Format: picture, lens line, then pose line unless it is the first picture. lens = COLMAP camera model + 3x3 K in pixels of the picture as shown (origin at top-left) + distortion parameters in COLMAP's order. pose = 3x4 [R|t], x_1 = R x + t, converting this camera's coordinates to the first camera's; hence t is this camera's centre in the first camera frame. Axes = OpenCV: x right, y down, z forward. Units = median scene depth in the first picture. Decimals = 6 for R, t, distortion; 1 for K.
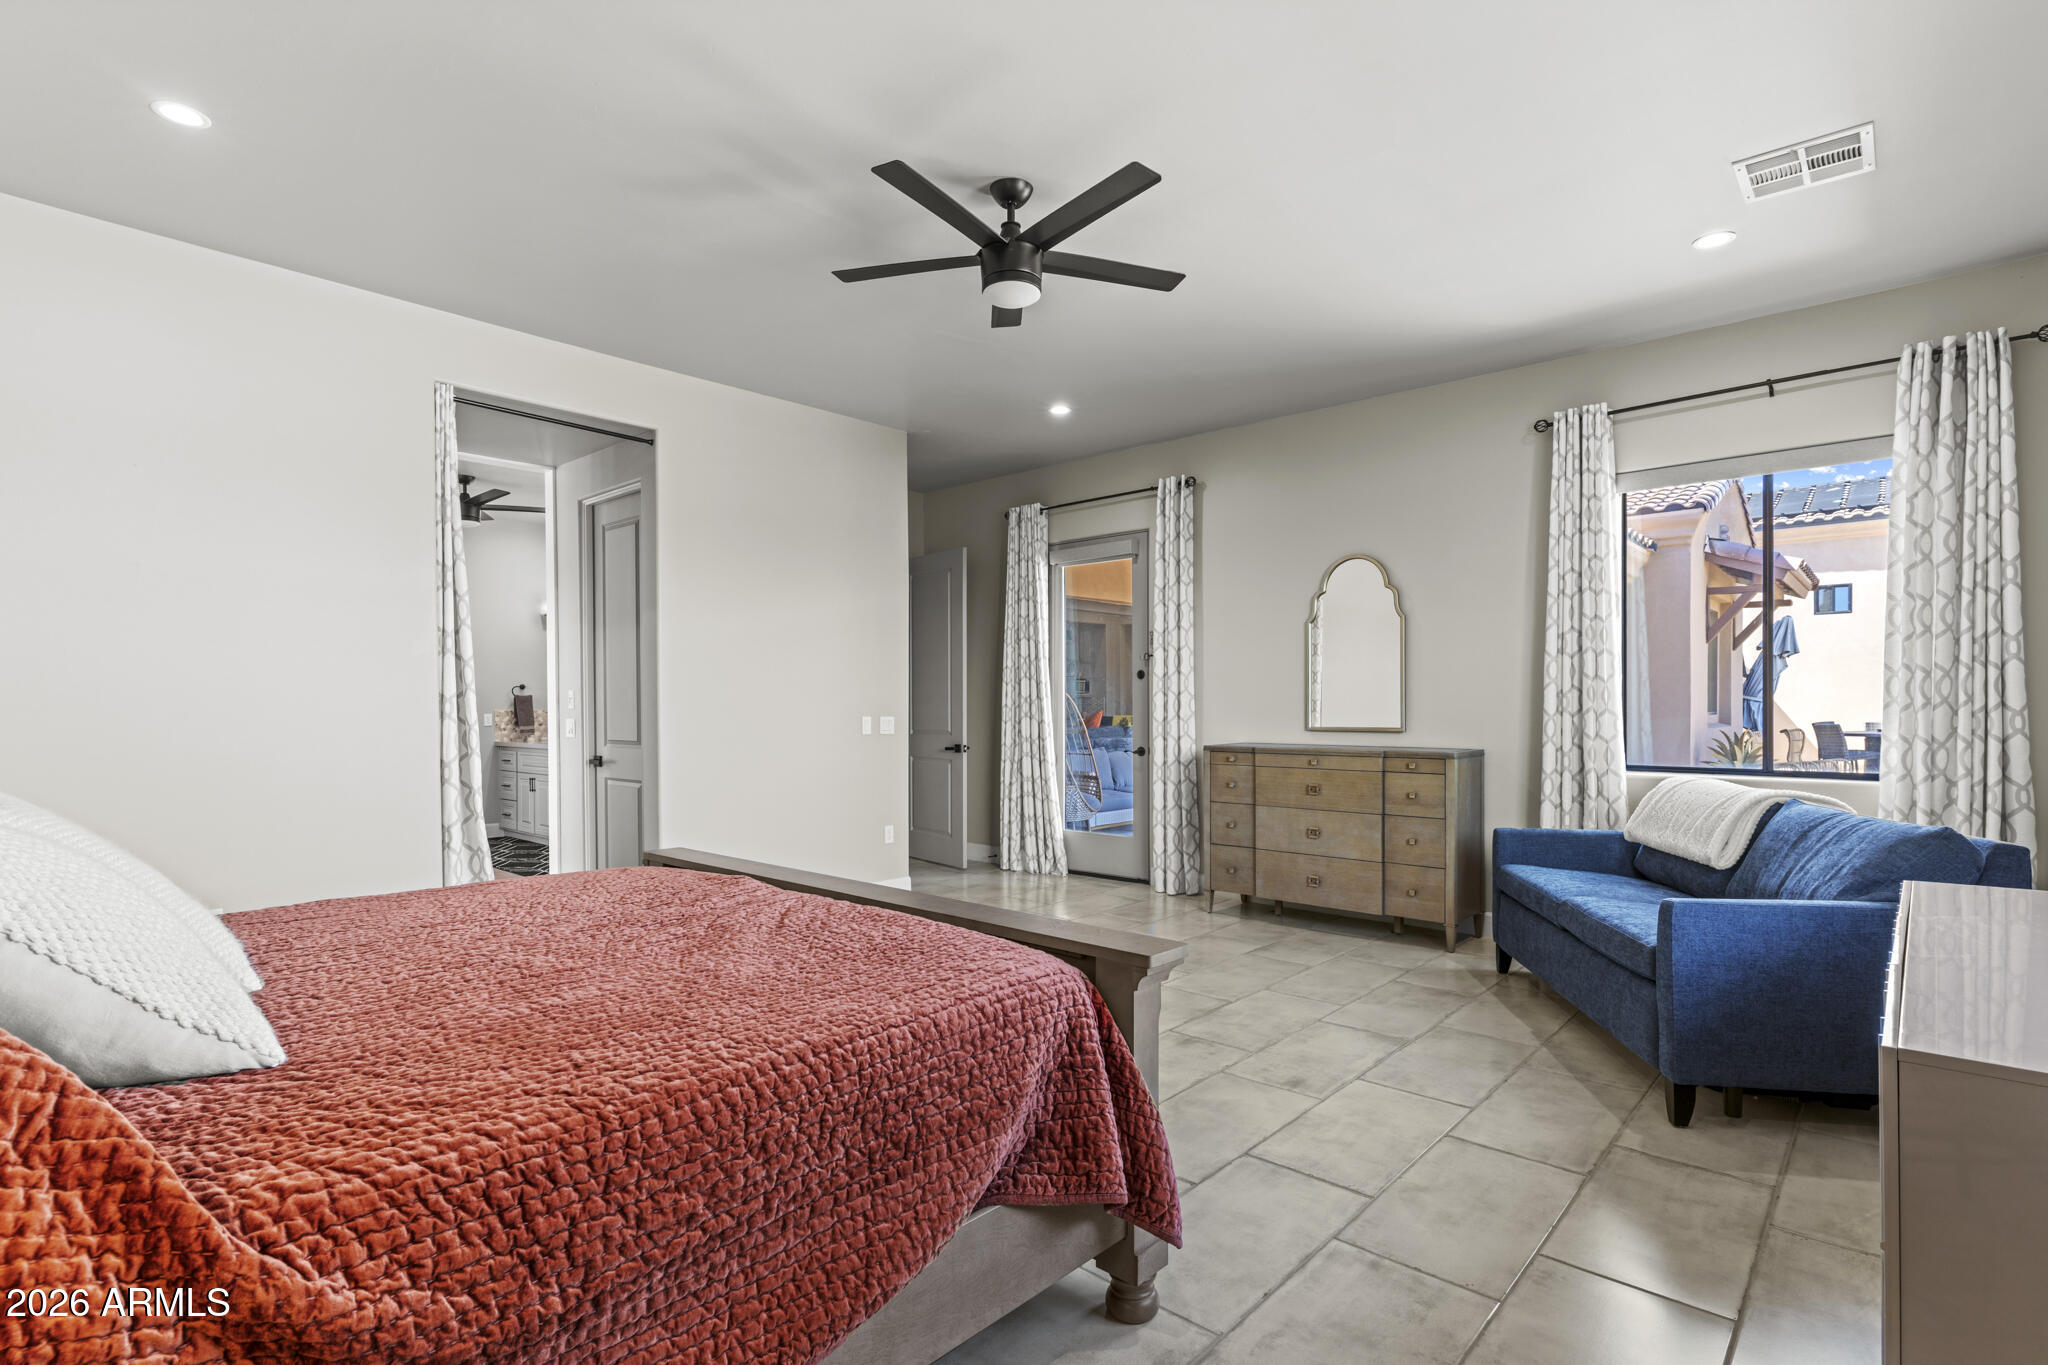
lens RADIAL K [[983.0, 0, 1033.0], [0, 983.0, 694.3], [0, 0, 1]] dist [-0.002788, -0.000101]
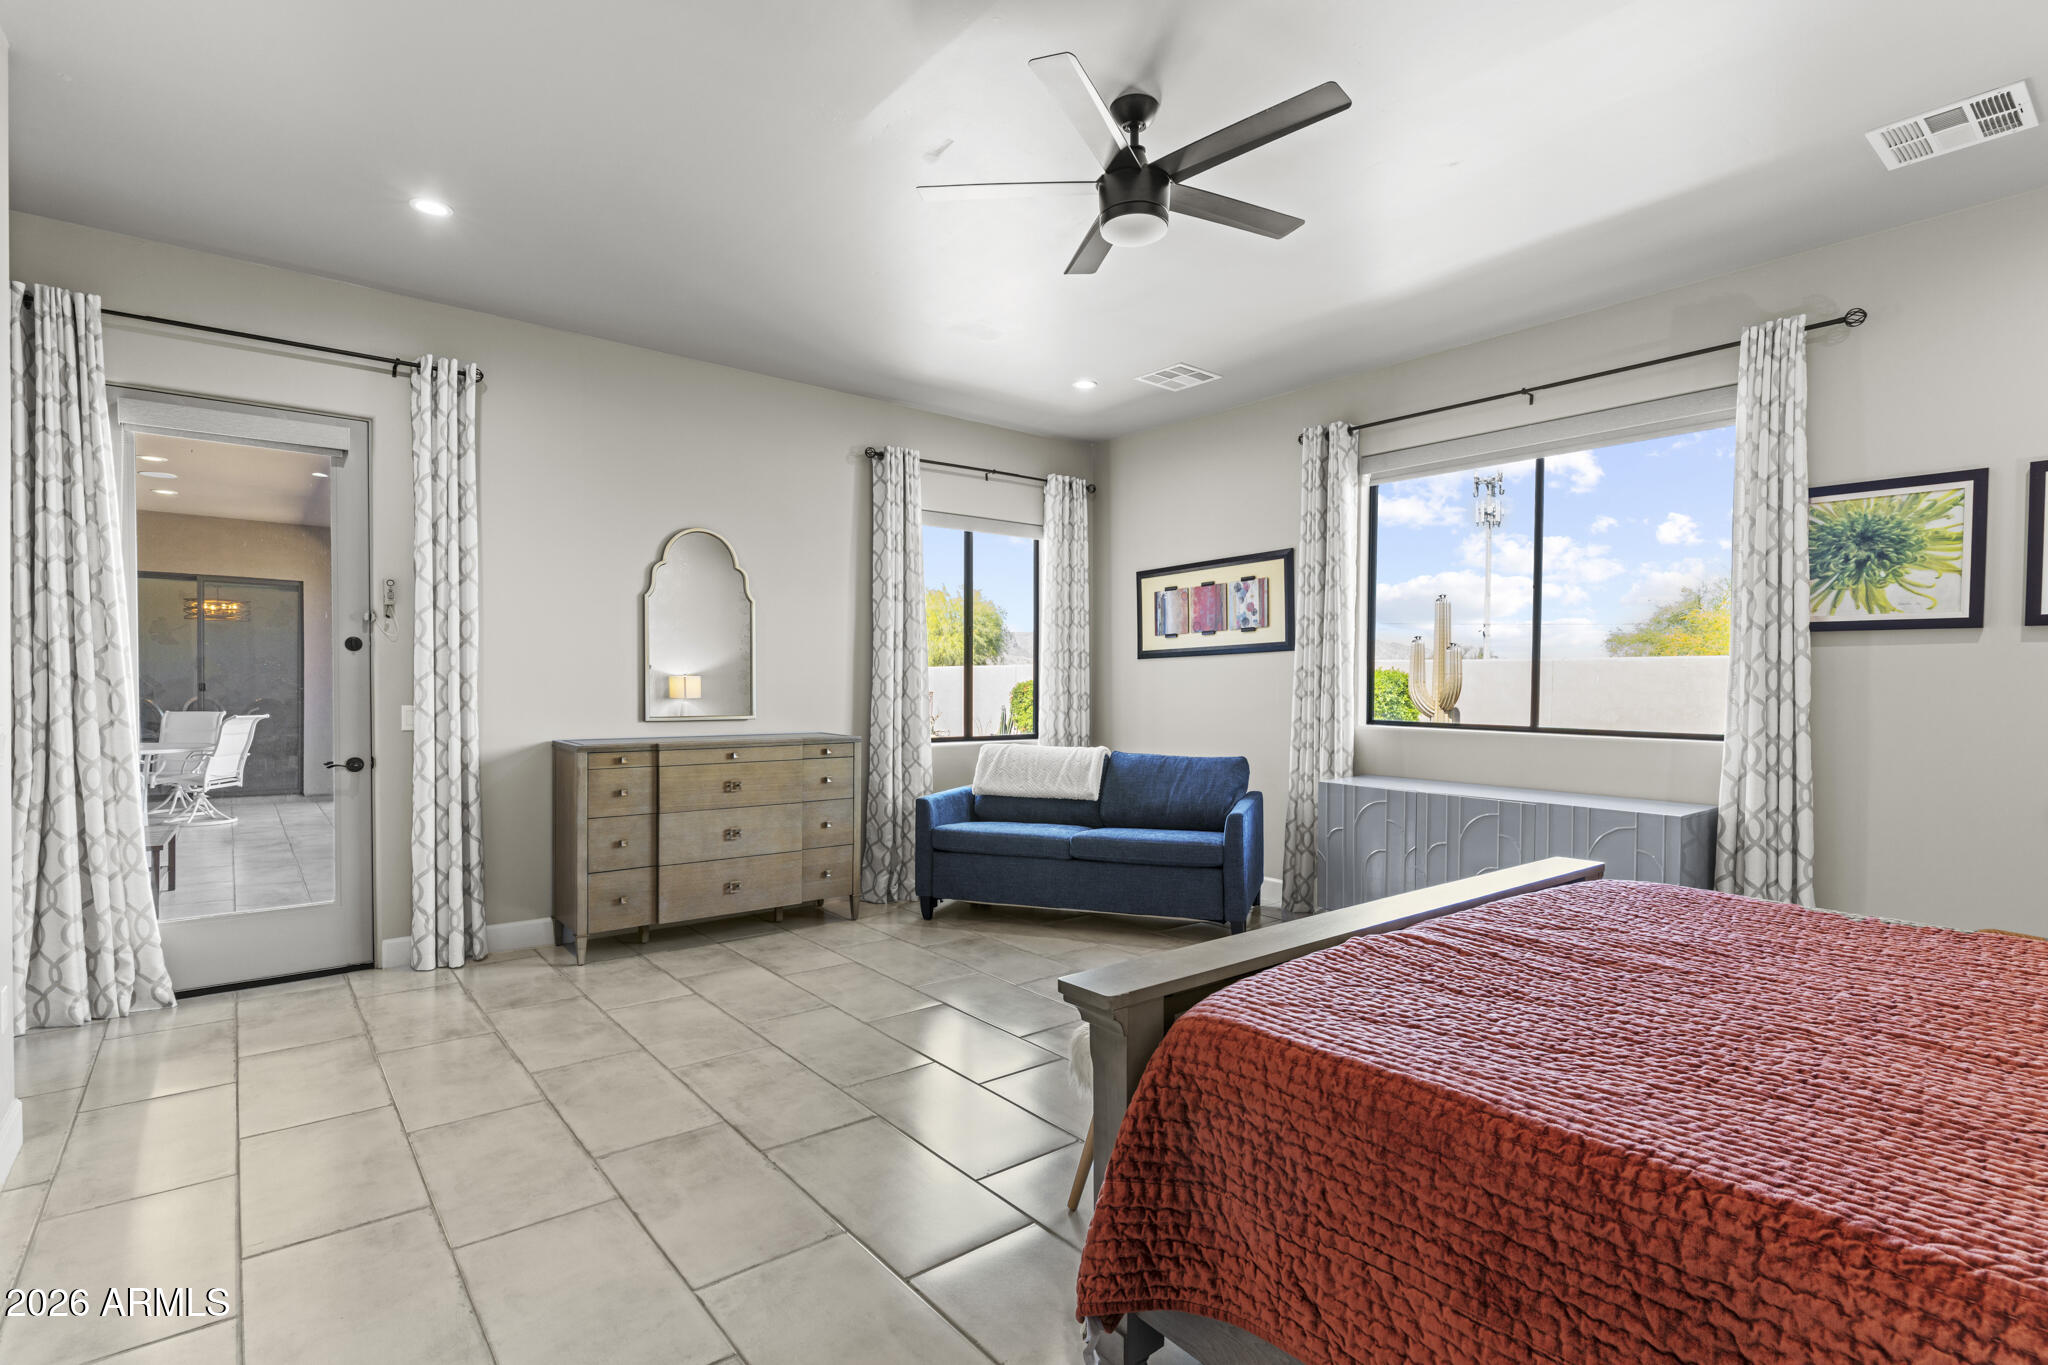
lens RADIAL K [[987.8, 0, 1024.9], [0, 987.8, 677.9], [0, 0, 1]] dist [0.015498, -0.000414]
pose [[0.161752, 0.000522, 0.986831, -0.572333], [-0.019454, 0.999807, 0.002660, -0.010352], [-0.986640, -0.019628, 0.161731, 0.587572]]
